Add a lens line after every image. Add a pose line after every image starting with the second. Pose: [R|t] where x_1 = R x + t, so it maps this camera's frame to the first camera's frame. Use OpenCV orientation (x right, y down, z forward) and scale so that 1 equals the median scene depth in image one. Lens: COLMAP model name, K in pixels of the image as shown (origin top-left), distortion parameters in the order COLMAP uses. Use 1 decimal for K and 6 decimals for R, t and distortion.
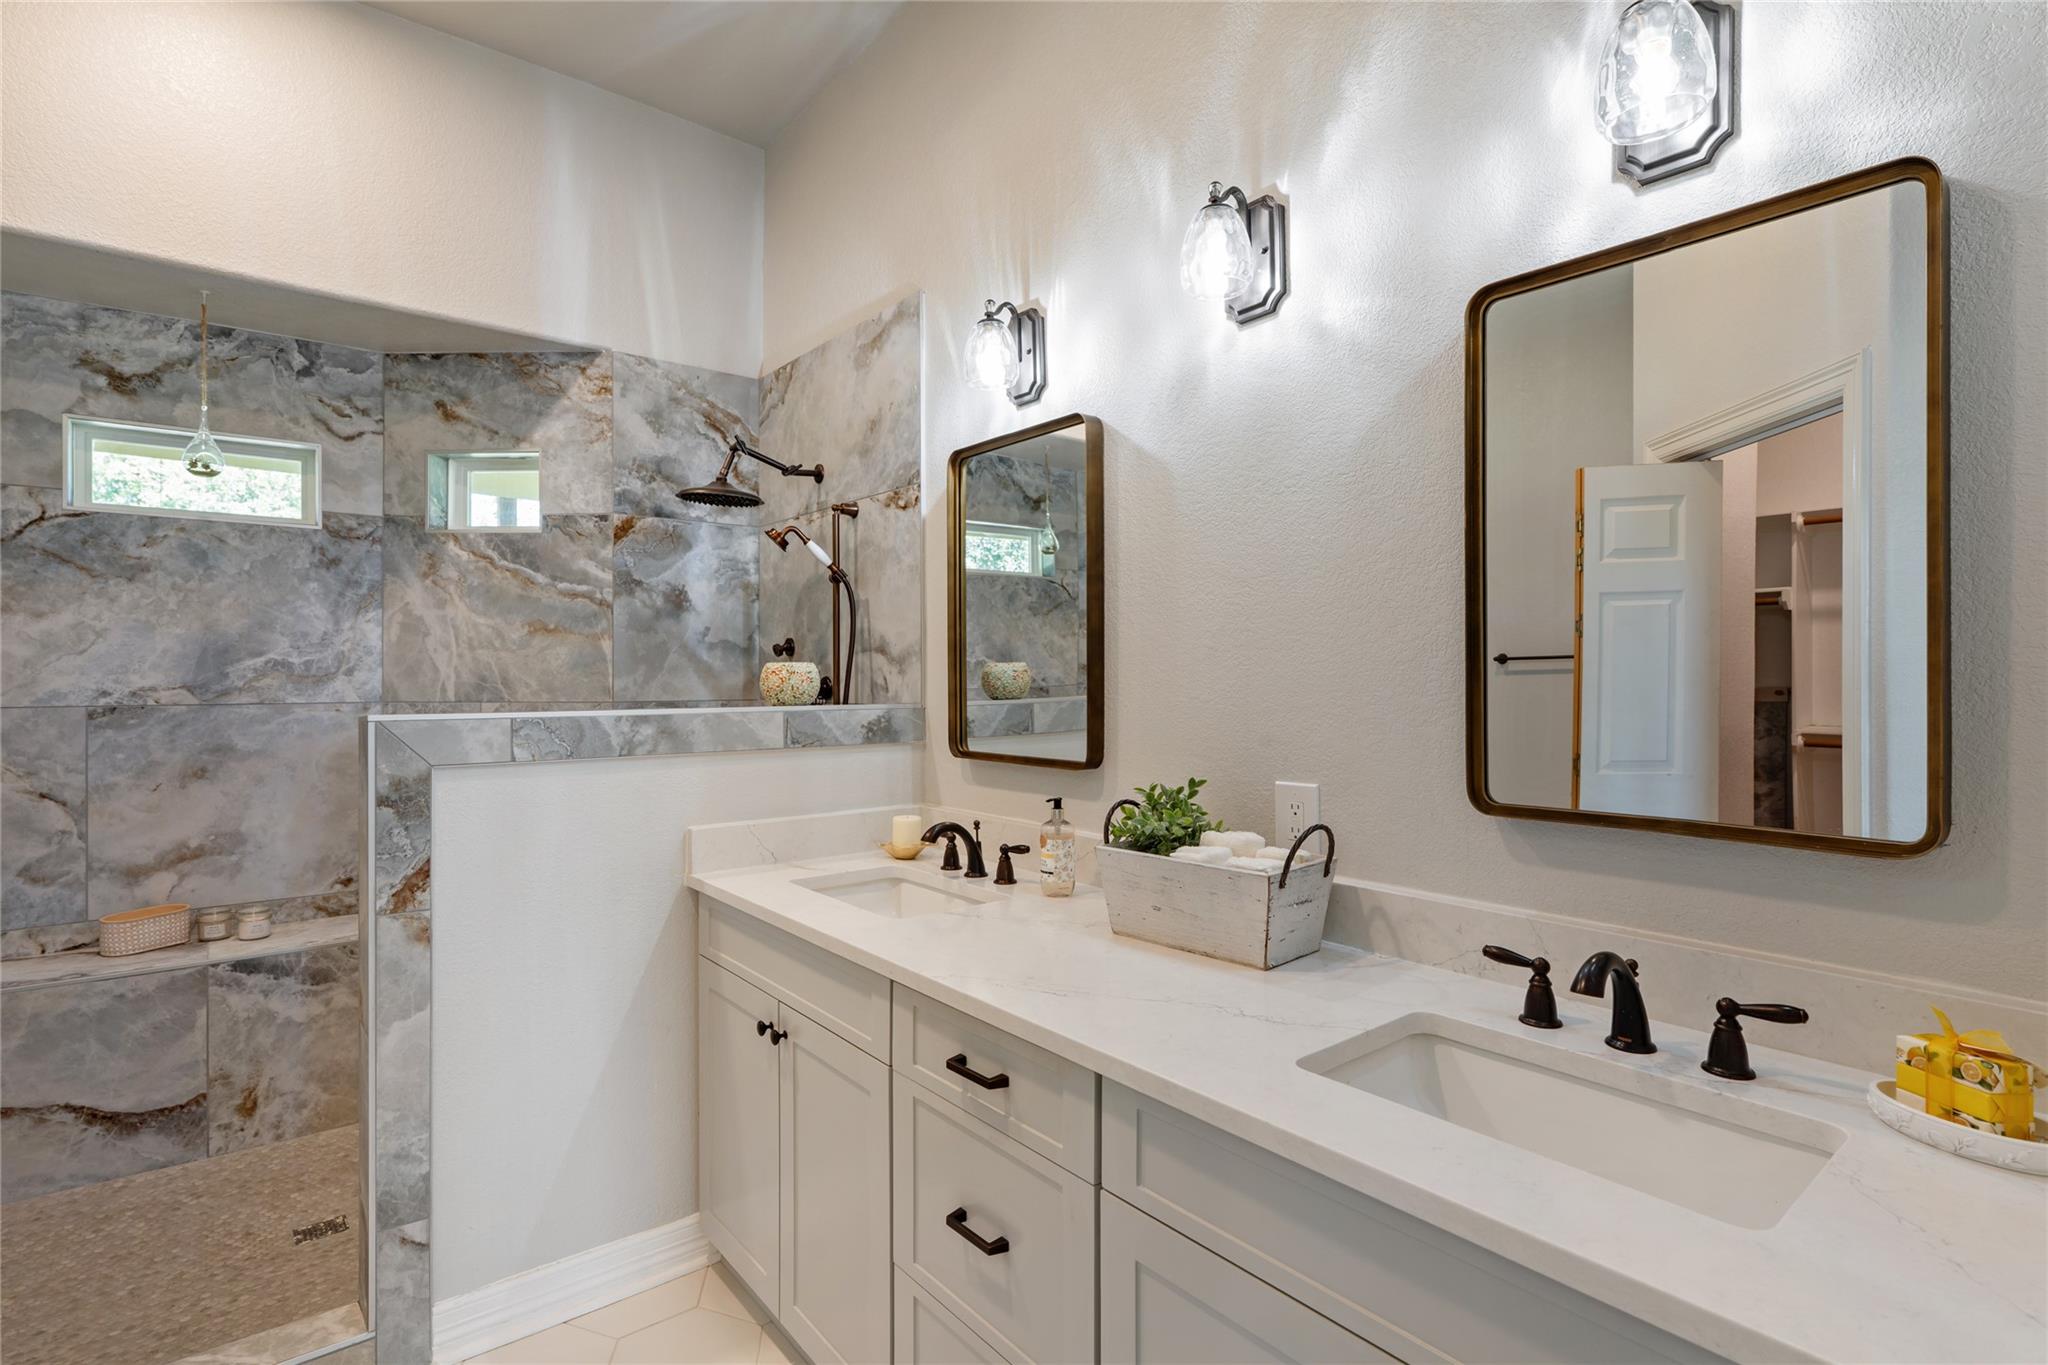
lens RADIAL K [[992.2, 0, 1017.8], [0, 992.2, 675.6], [0, 0, 1]] dist [0.000166, 0.001198]
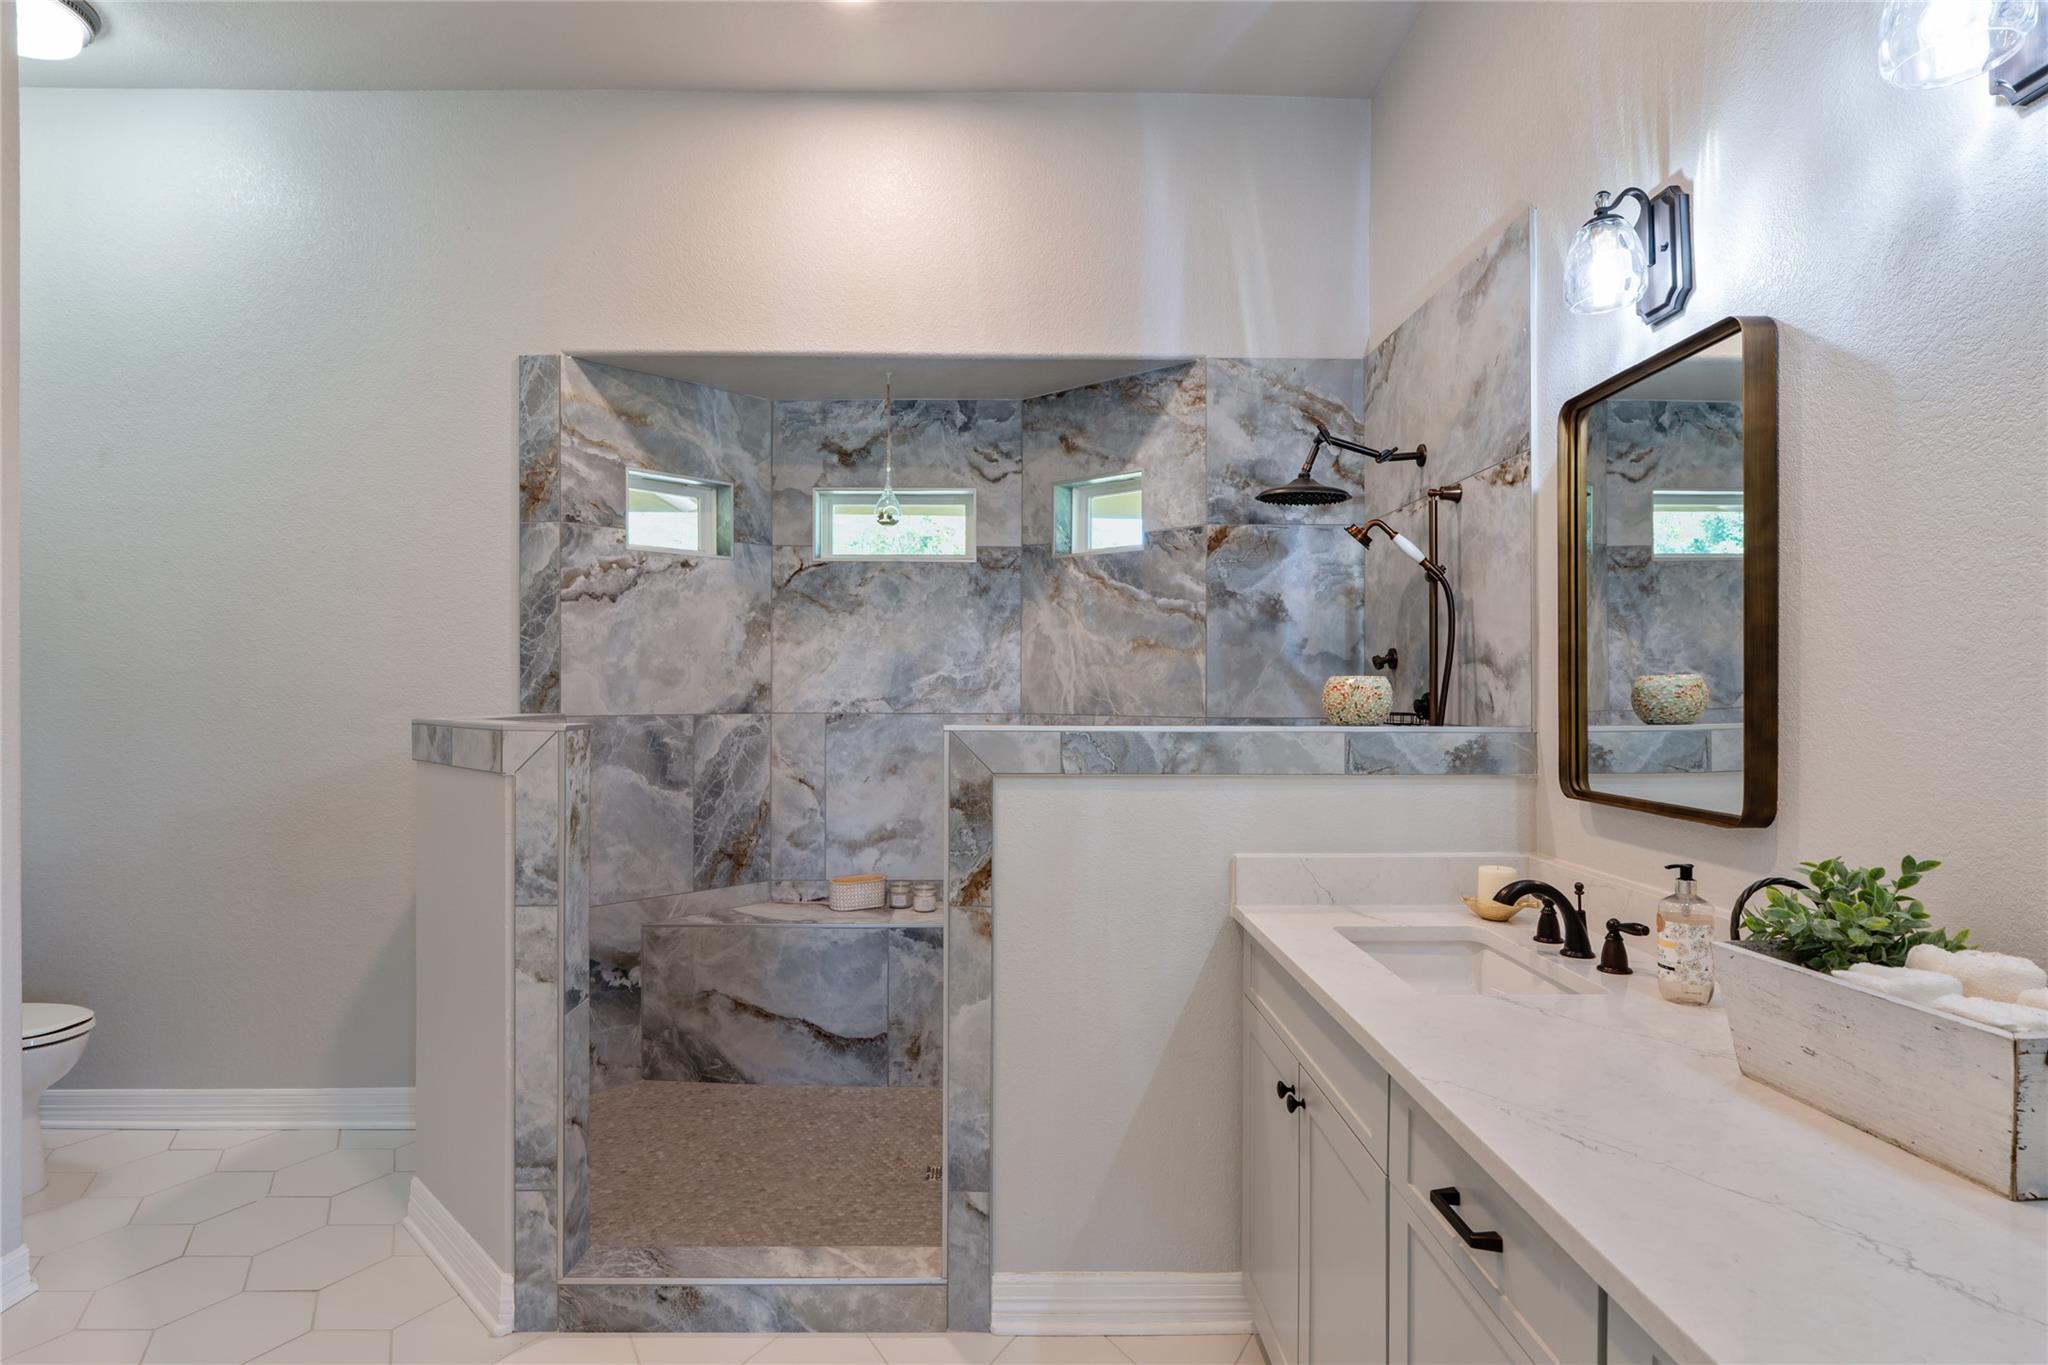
lens RADIAL K [[1047.1, 0, 1017.1], [0, 1047.1, 691.0], [0, 0, 1]] dist [-0.004712, 0.006795]
pose [[0.787899, 0.003548, -0.615795, 0.091879], [-0.003731, 0.999993, 0.000988, 0.000025], [0.615794, 0.001520, 0.787906, 0.085193]]
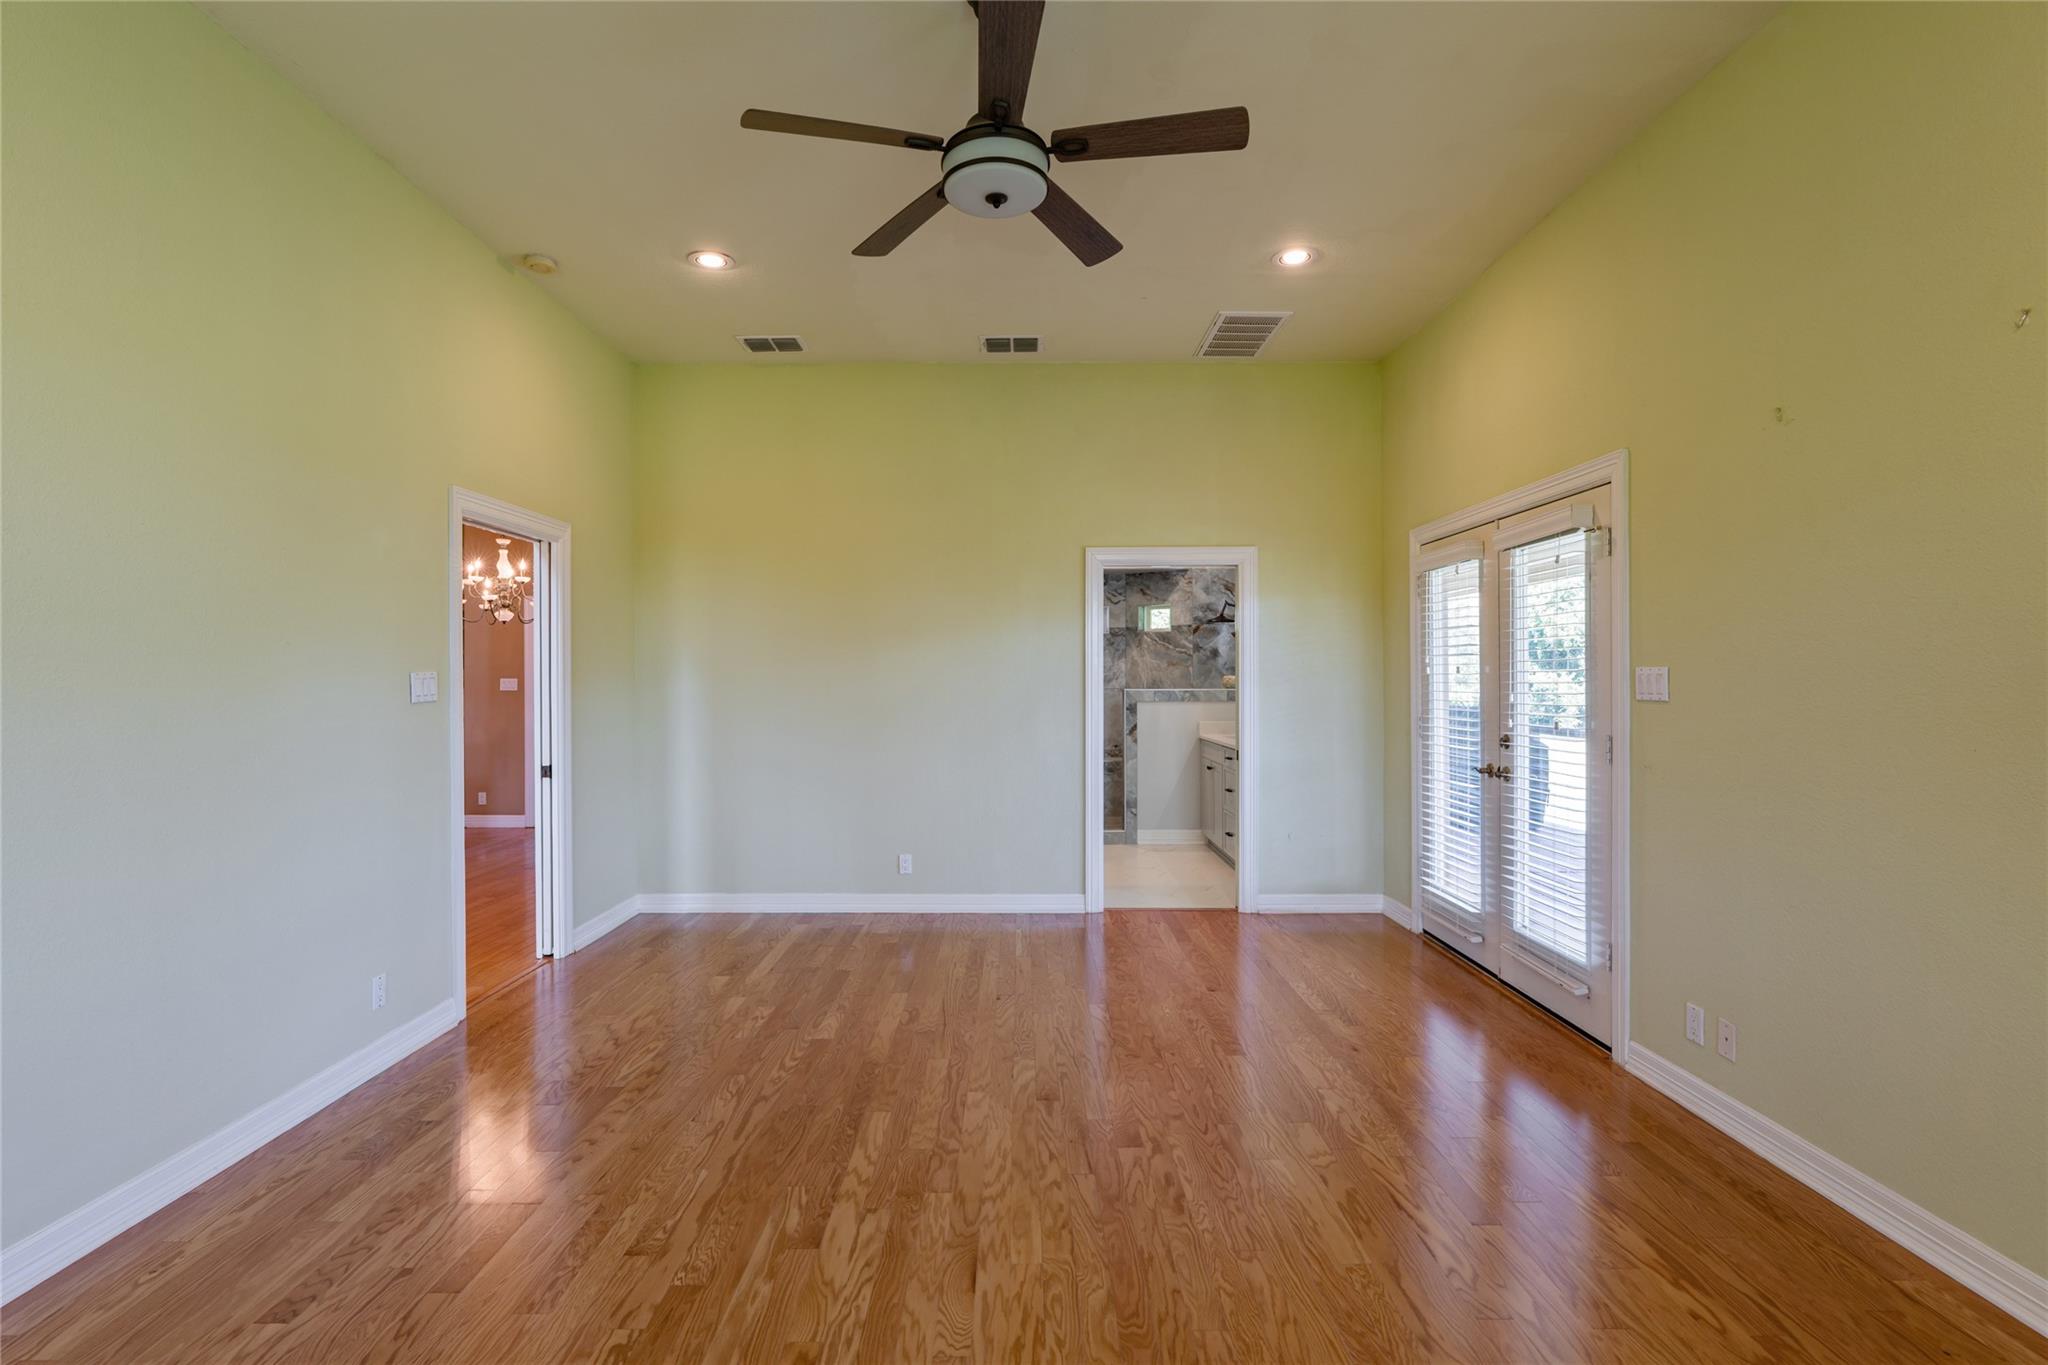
lens RADIAL K [[982.3, 0, 1016.2], [0, 982.3, 691.0], [0, 0, 1]] dist [-0.000513, -0.000152]
pose [[0.782813, 0.005321, -0.622234, 1.139147], [0.001886, 0.999939, 0.010924, 0.000697], [0.622254, -0.009725, 0.782755, -1.837085]]
